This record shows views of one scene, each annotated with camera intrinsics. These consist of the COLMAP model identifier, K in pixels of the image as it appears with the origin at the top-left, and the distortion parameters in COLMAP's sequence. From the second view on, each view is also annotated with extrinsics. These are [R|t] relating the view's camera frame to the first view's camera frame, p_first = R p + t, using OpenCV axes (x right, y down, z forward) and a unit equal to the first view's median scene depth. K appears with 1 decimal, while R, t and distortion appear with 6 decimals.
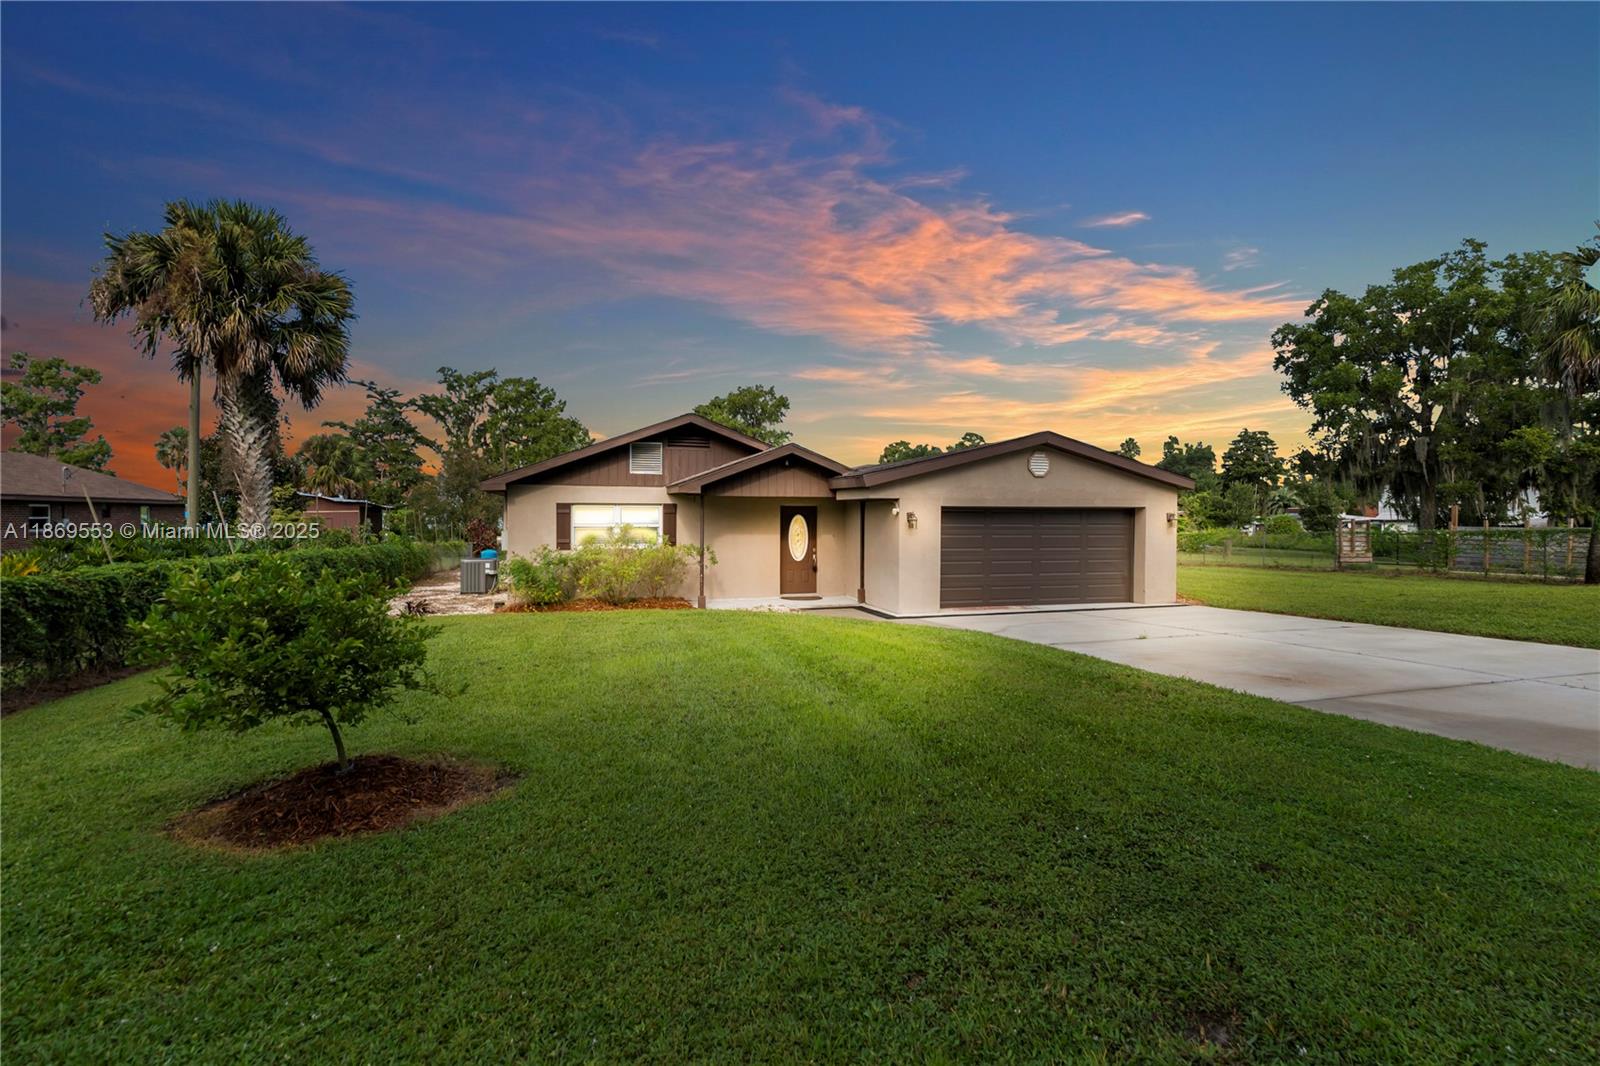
lens RADIAL K [[751.5, 0, 800.0], [0, 751.5, 533.0], [0, 0, 1]] dist [0.001240, 0.000242]
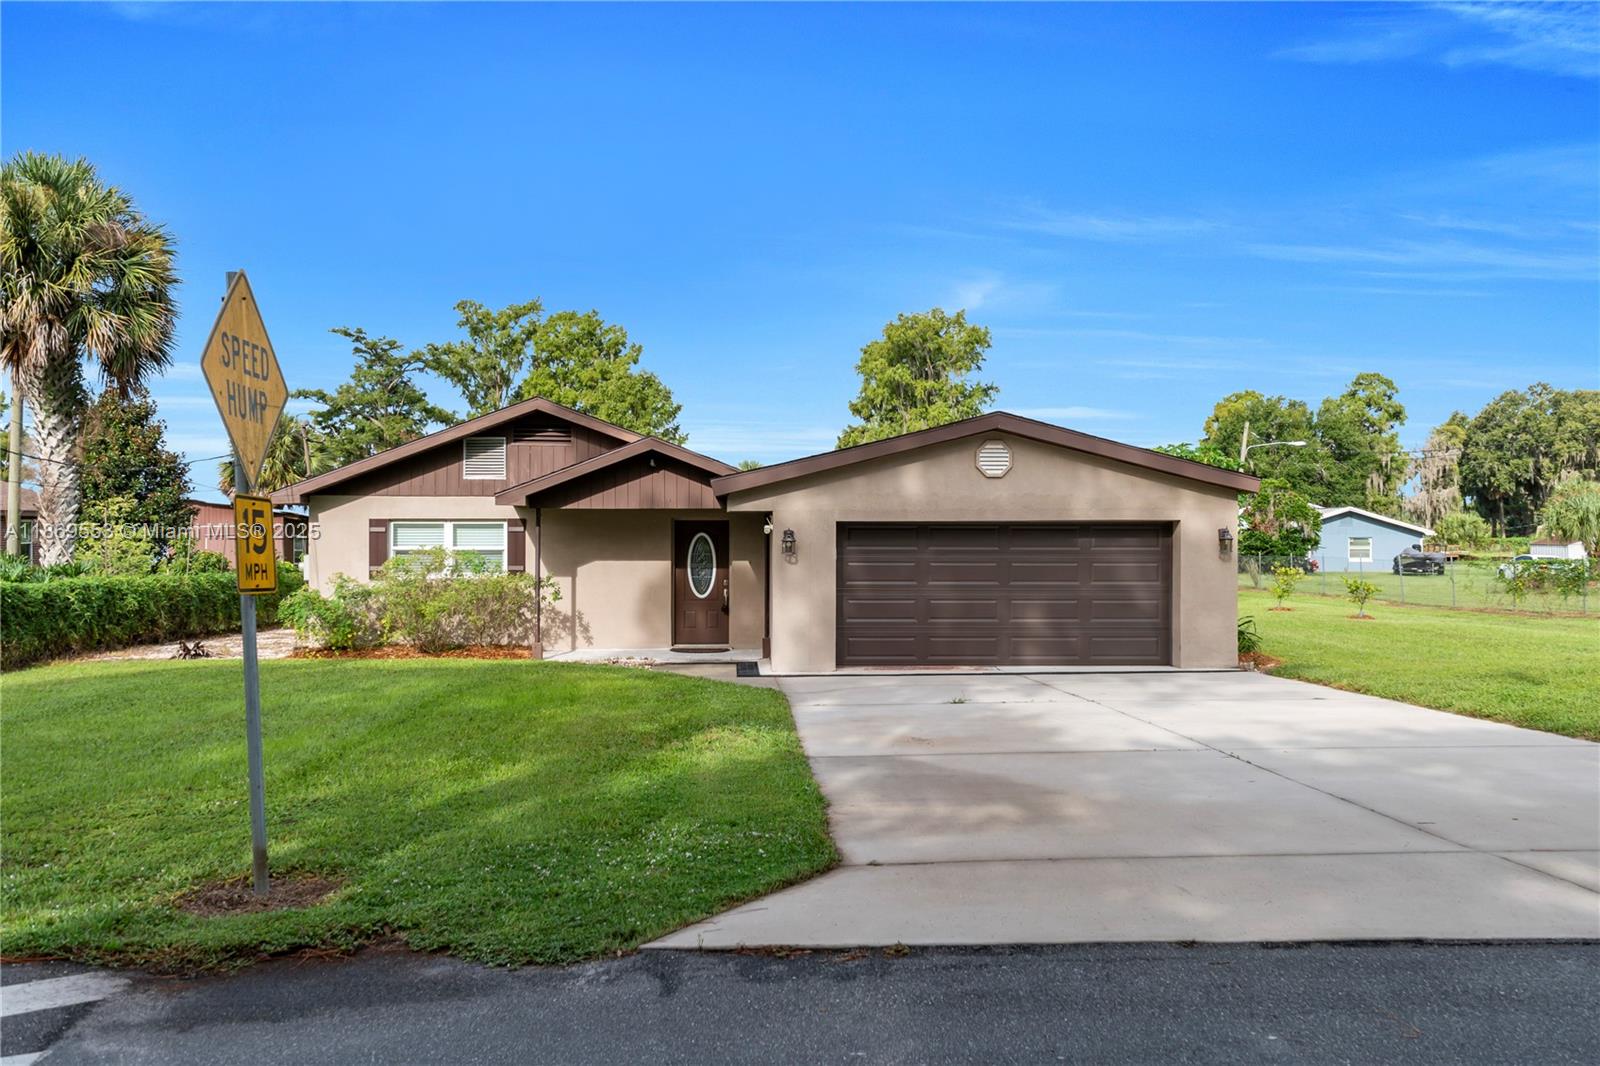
lens RADIAL K [[1325.0, 0, 800.0], [0, 1325.0, 533.0], [0, 0, 1]] dist [-0.003360, -0.004964]
pose [[0.971203, -0.001662, -0.238247, 0.391935], [-0.002623, 0.999840, -0.017670, -0.002306], [0.238238, 0.017786, 0.971044, -0.196415]]
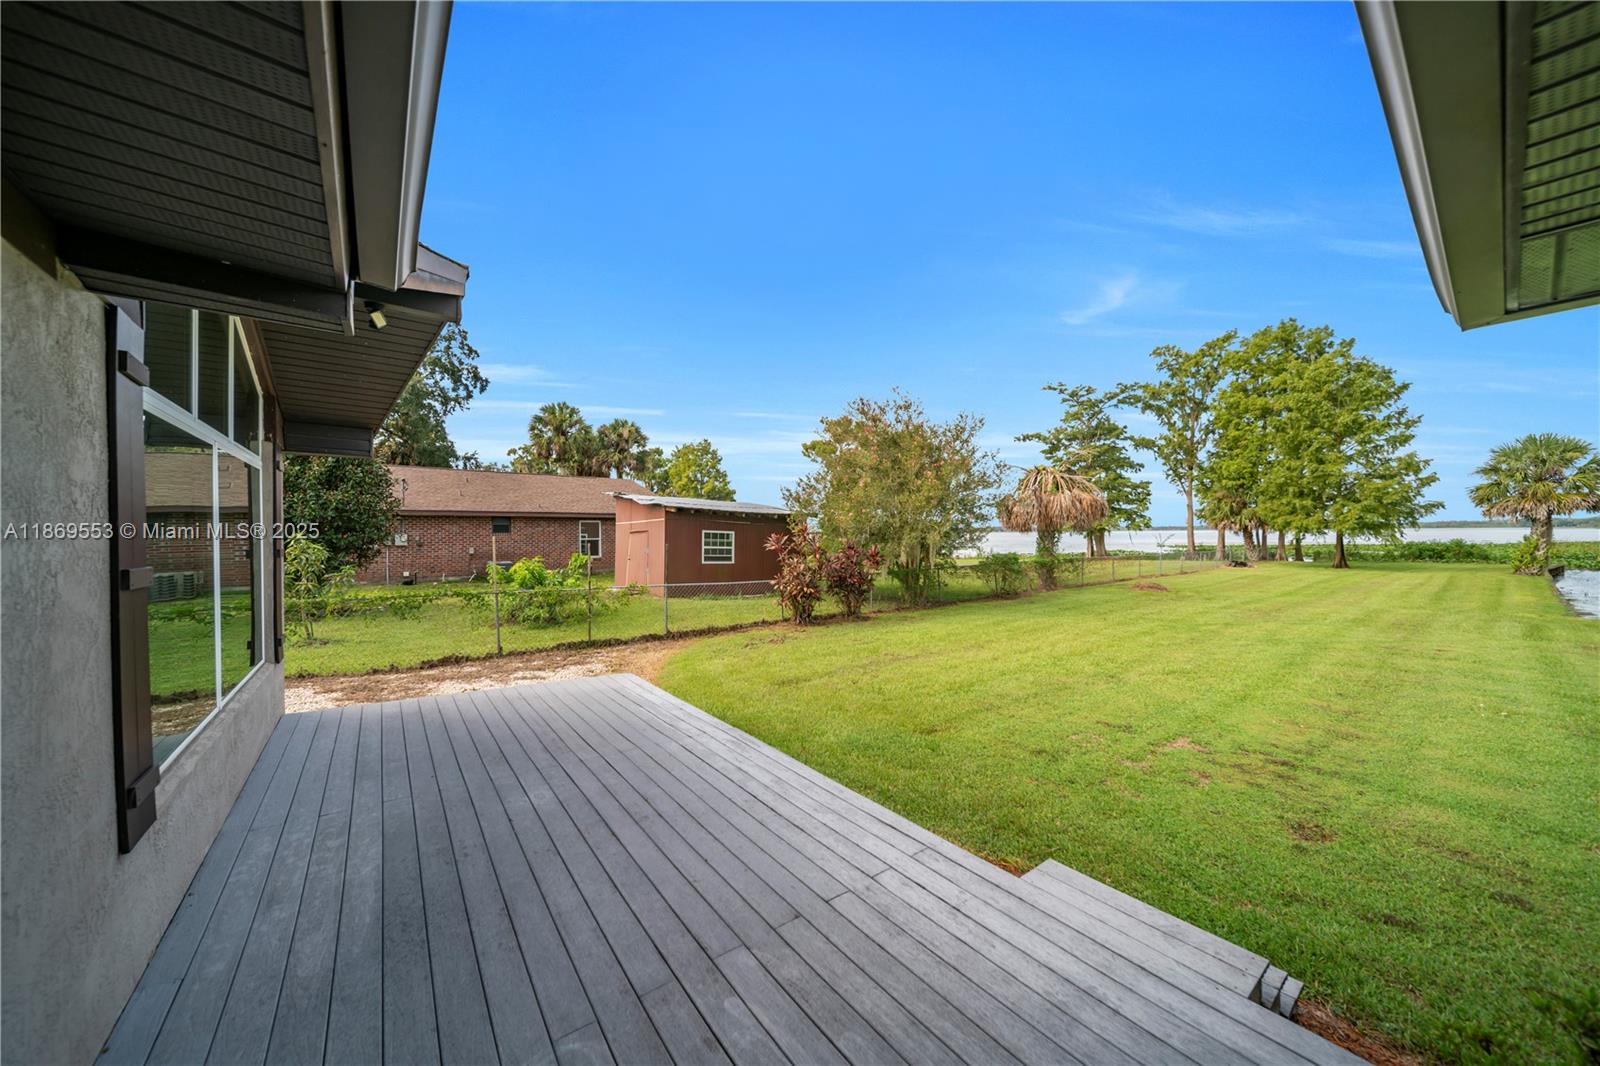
lens RADIAL K [[552.4, 0, 799.8], [0, 552.4, 537.4], [0, 0, 1]] dist [0.000559, 0.000029]
pose [[0.365941, -0.001184, -0.930637, -0.270578], [-0.002308, 0.999995, -0.002180, -0.052616], [0.930635, 0.002946, 0.365936, 2.000717]]
